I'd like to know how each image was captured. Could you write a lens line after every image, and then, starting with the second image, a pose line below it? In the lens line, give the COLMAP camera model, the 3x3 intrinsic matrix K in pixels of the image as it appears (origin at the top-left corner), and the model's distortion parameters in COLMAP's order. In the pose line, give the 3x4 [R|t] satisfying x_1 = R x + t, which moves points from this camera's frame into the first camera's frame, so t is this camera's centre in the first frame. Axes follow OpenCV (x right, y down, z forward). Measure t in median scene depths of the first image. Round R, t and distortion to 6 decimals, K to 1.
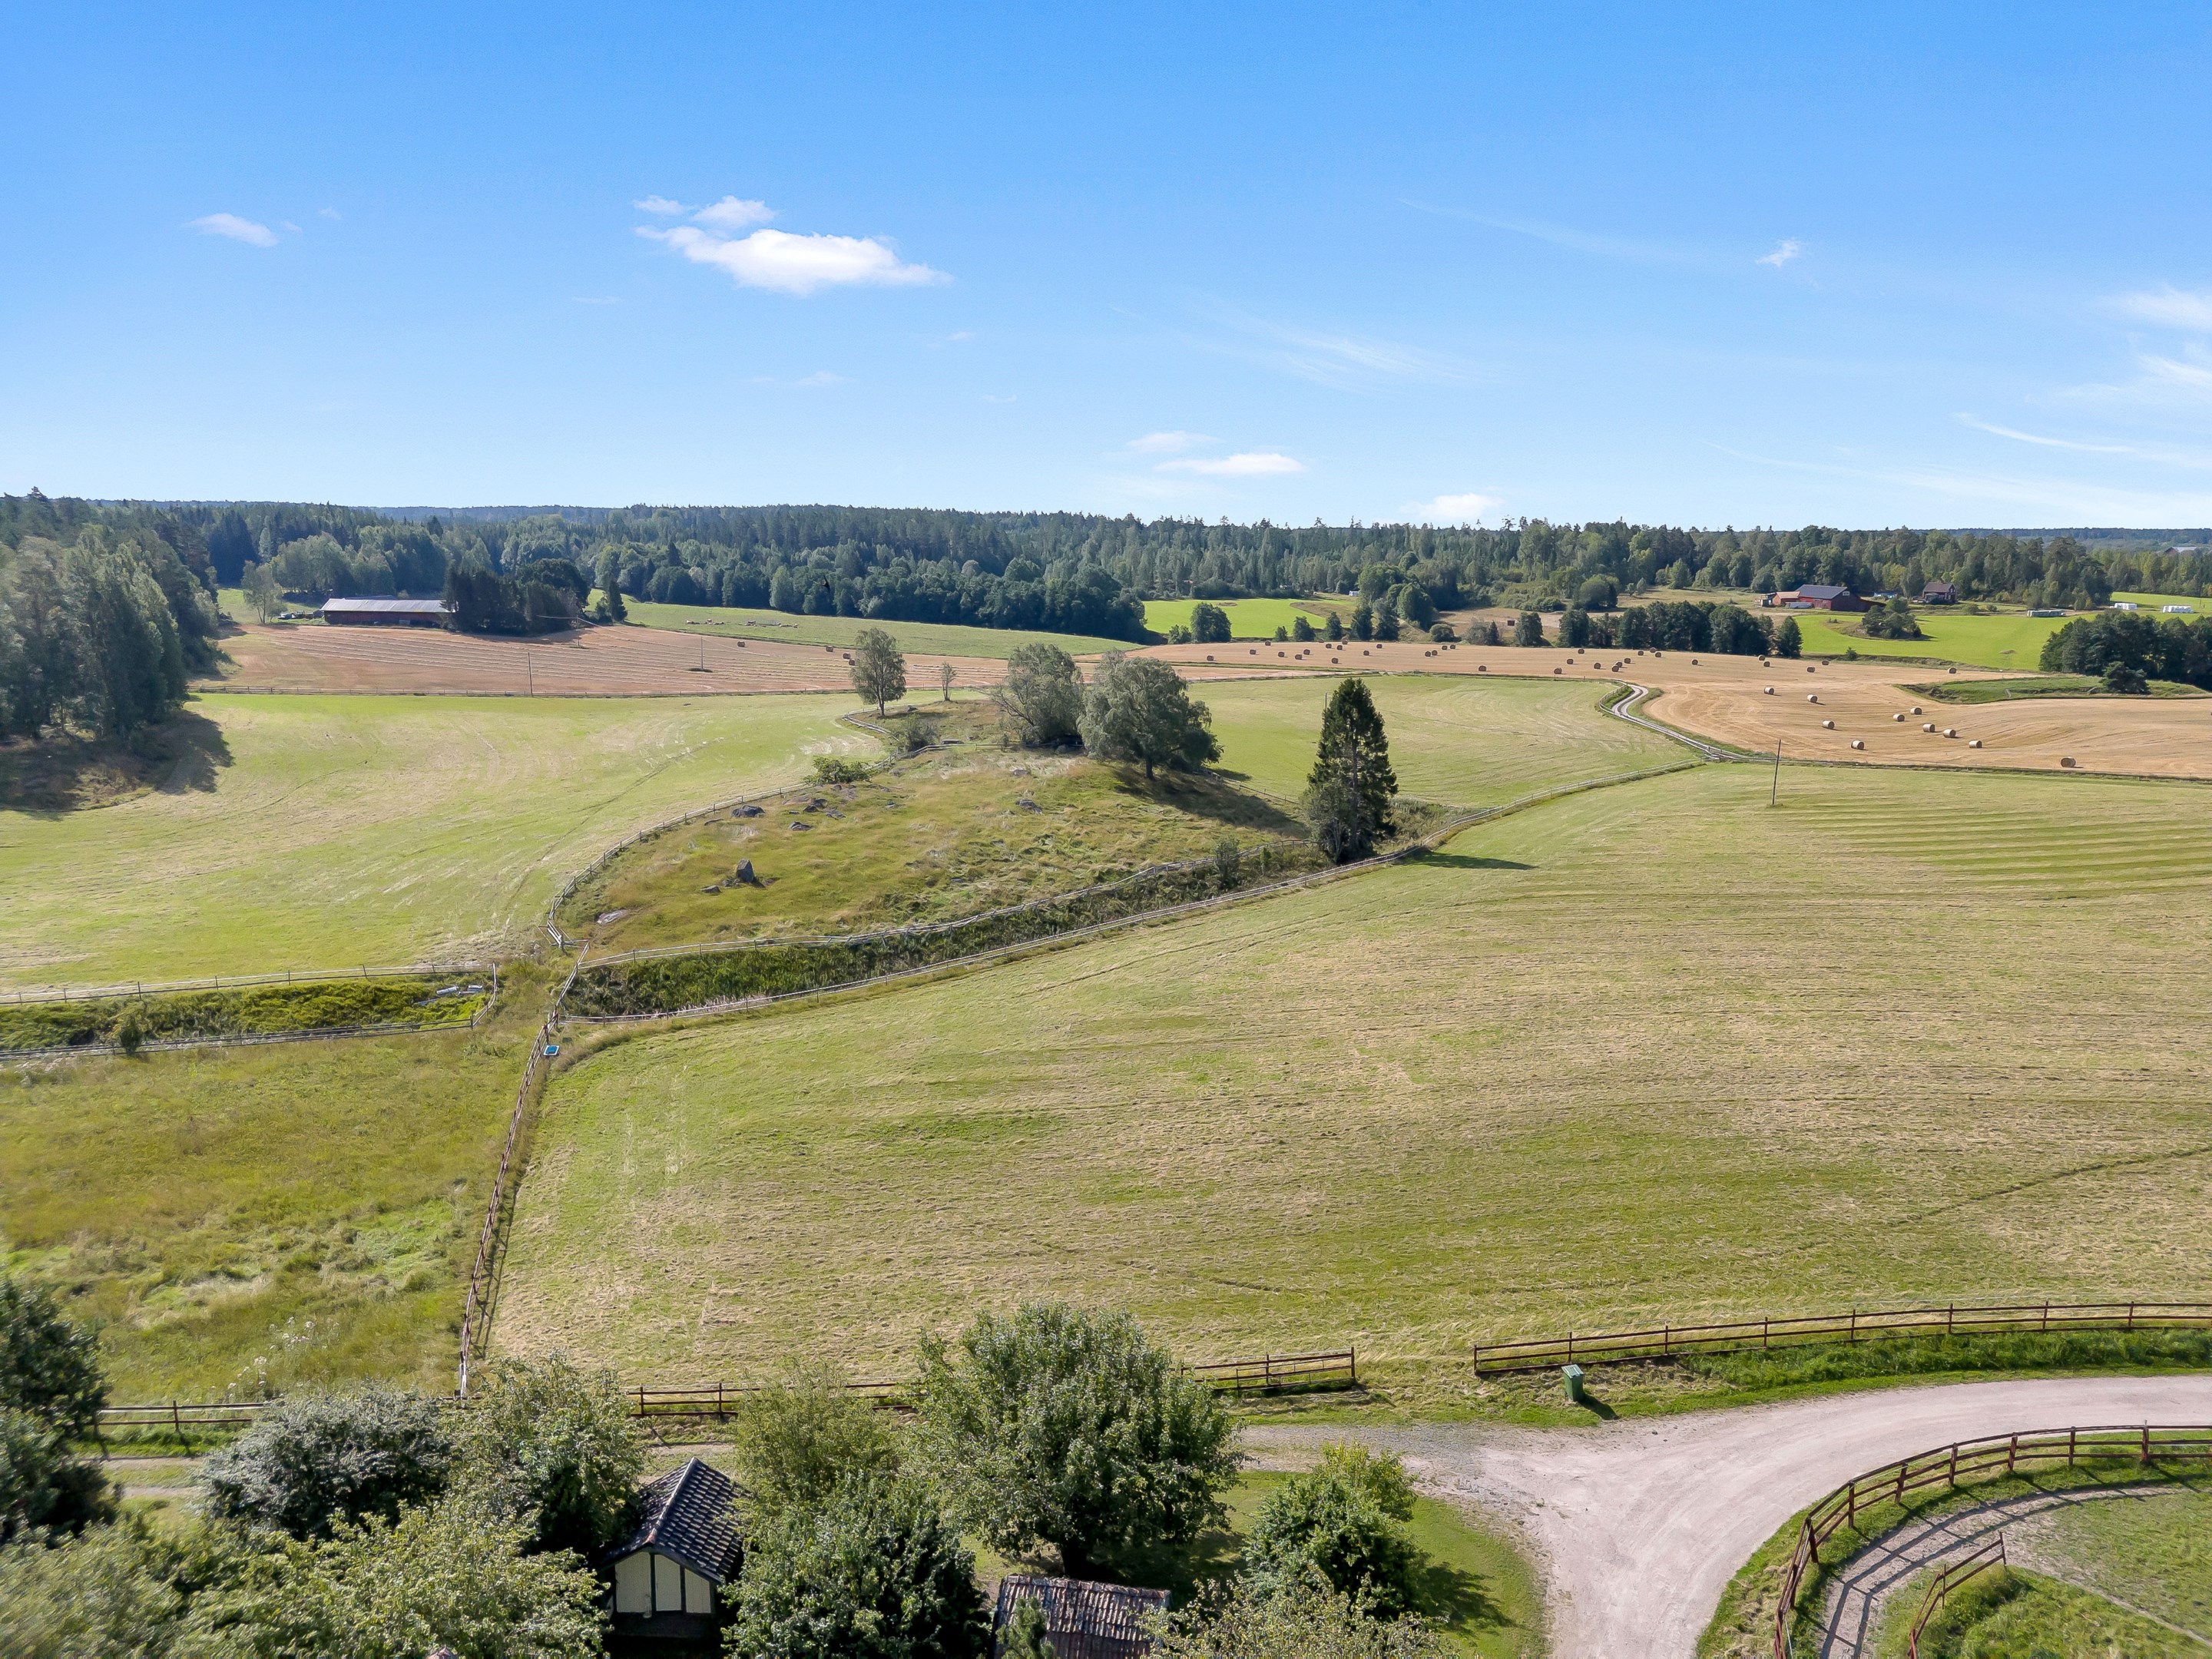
lens RADIAL K [[1527.1, 0, 1106.0], [0, 1527.1, 829.5], [0, 0, 1]] dist [0.005651, -0.007899]
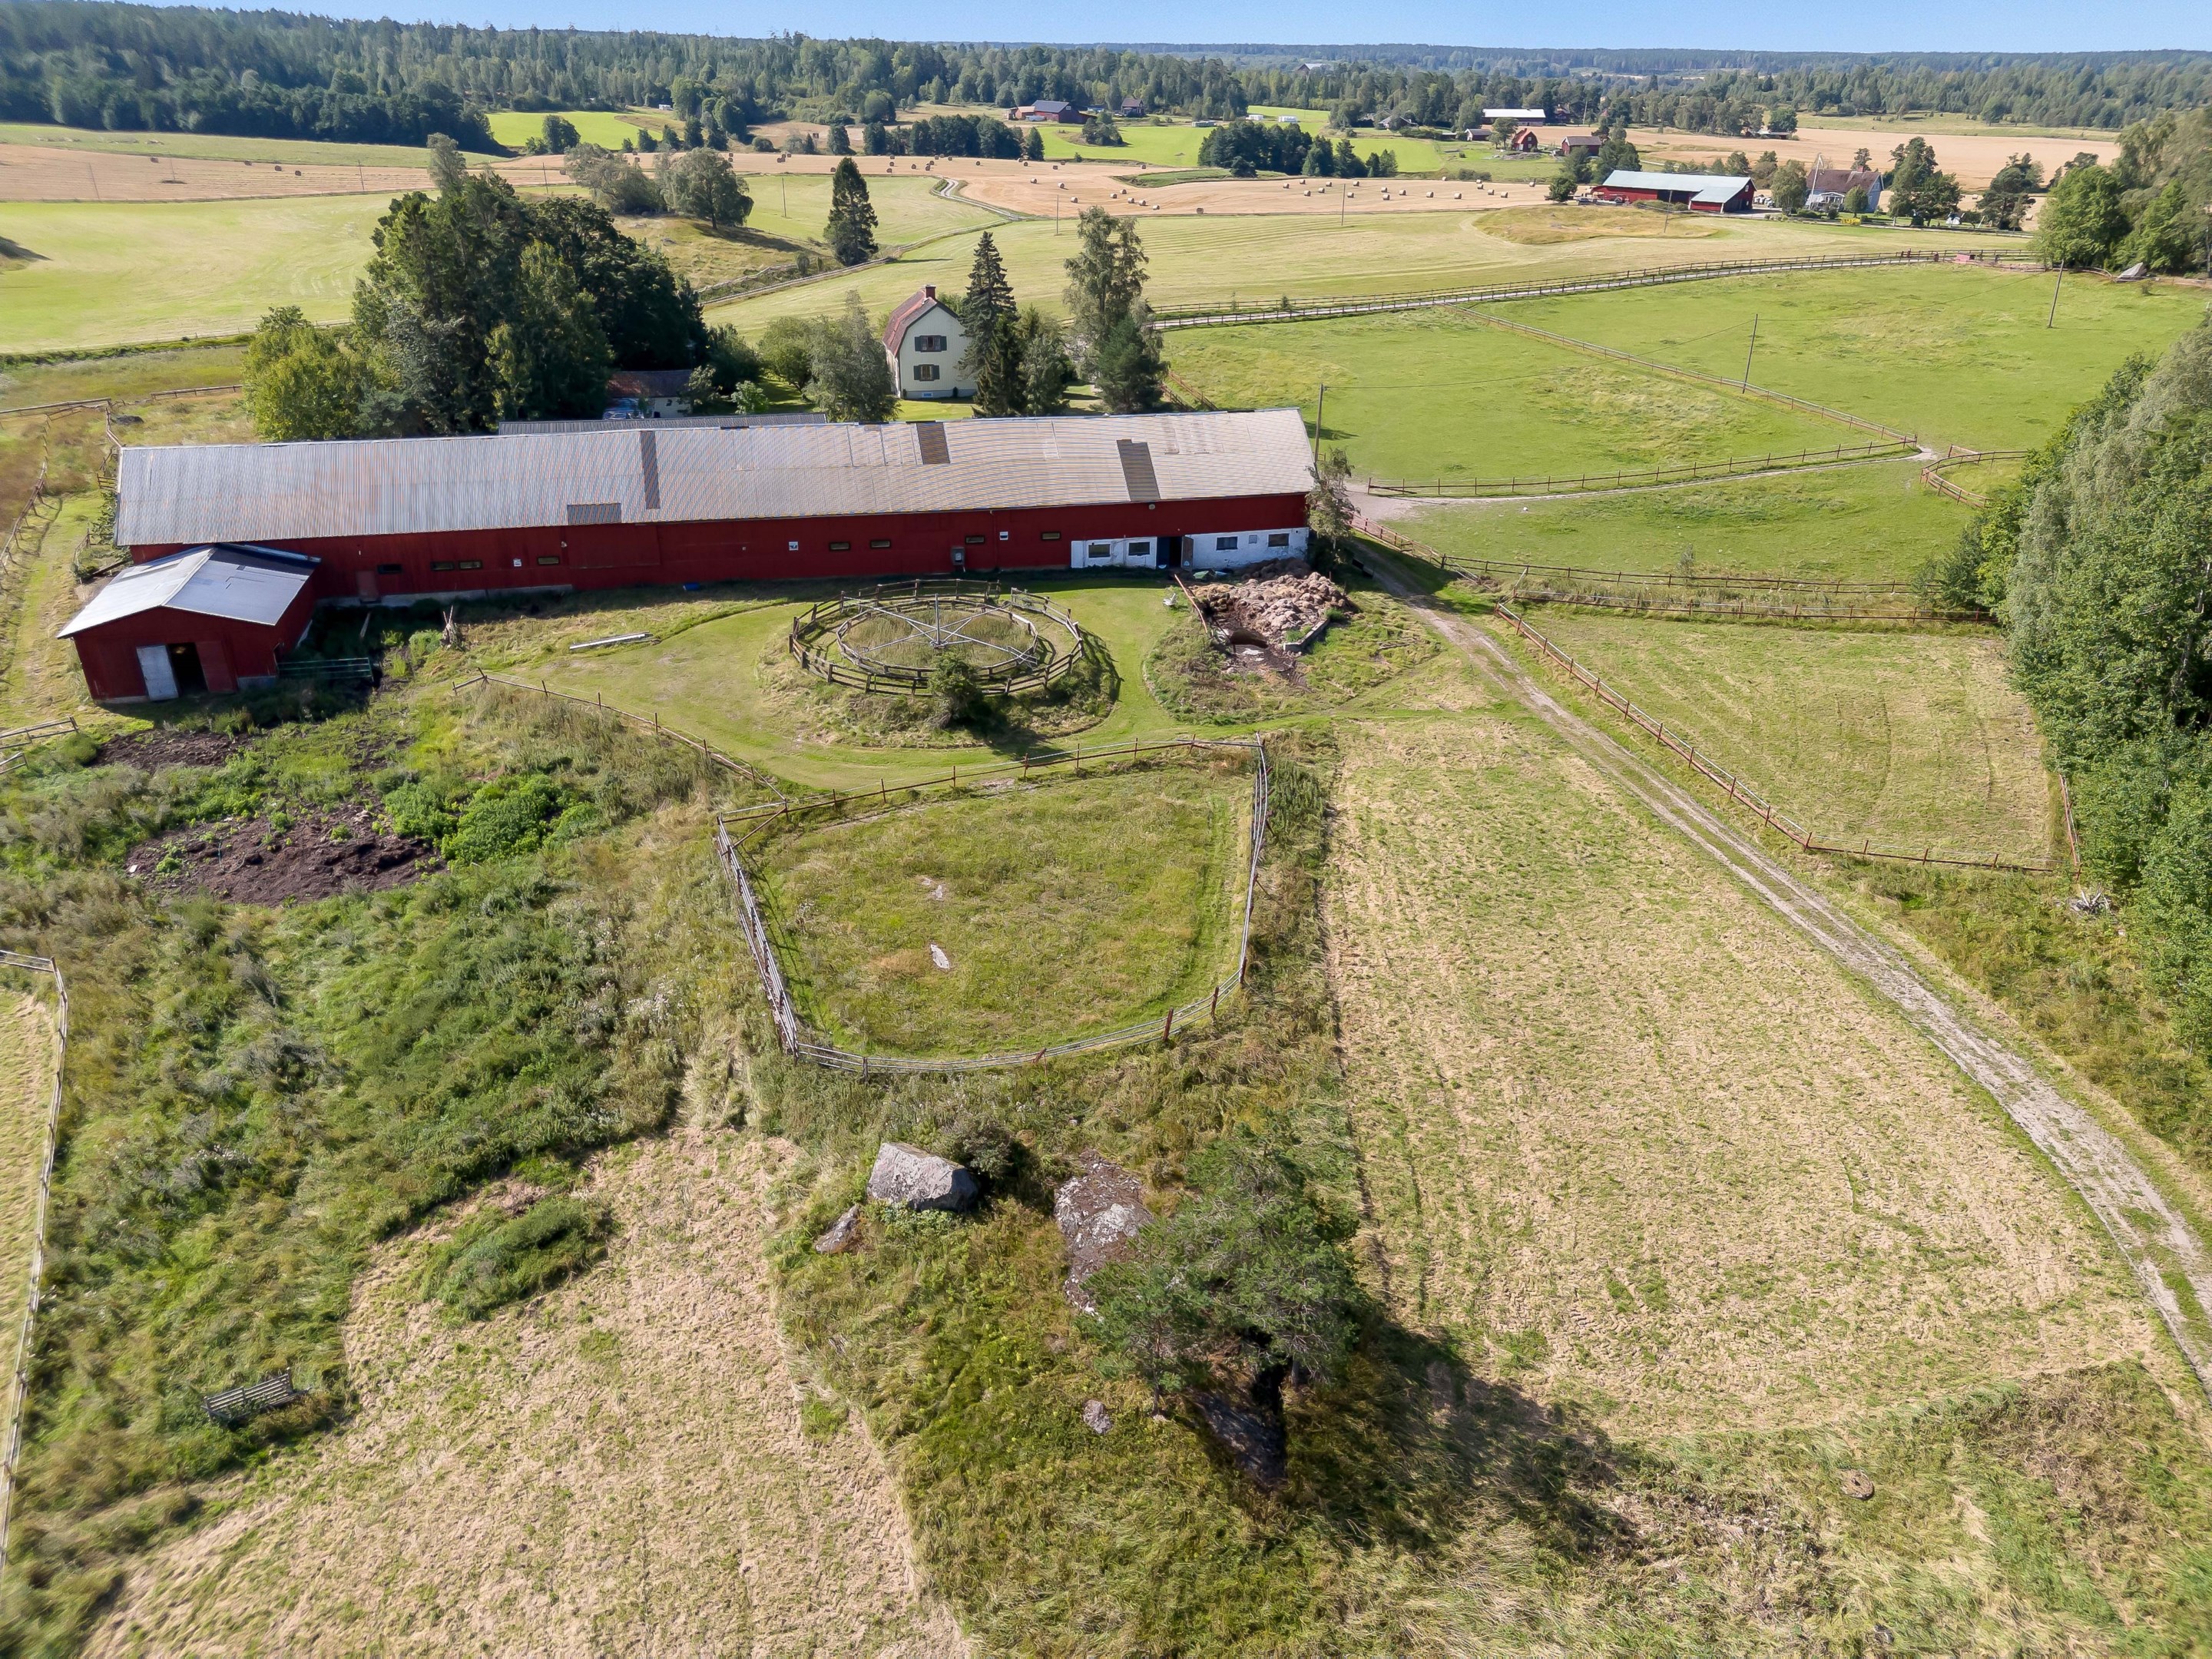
lens RADIAL K [[1568.2, 0, 1106.0], [0, 1568.2, 829.5], [0, 0, 1]] dist [0.071845, -0.065991]
pose [[0.888472, -0.192533, 0.416592, -0.151970], [0.073612, 0.955777, 0.284731, 0.045189], [-0.452989, -0.222309, 0.863354, -0.284474]]
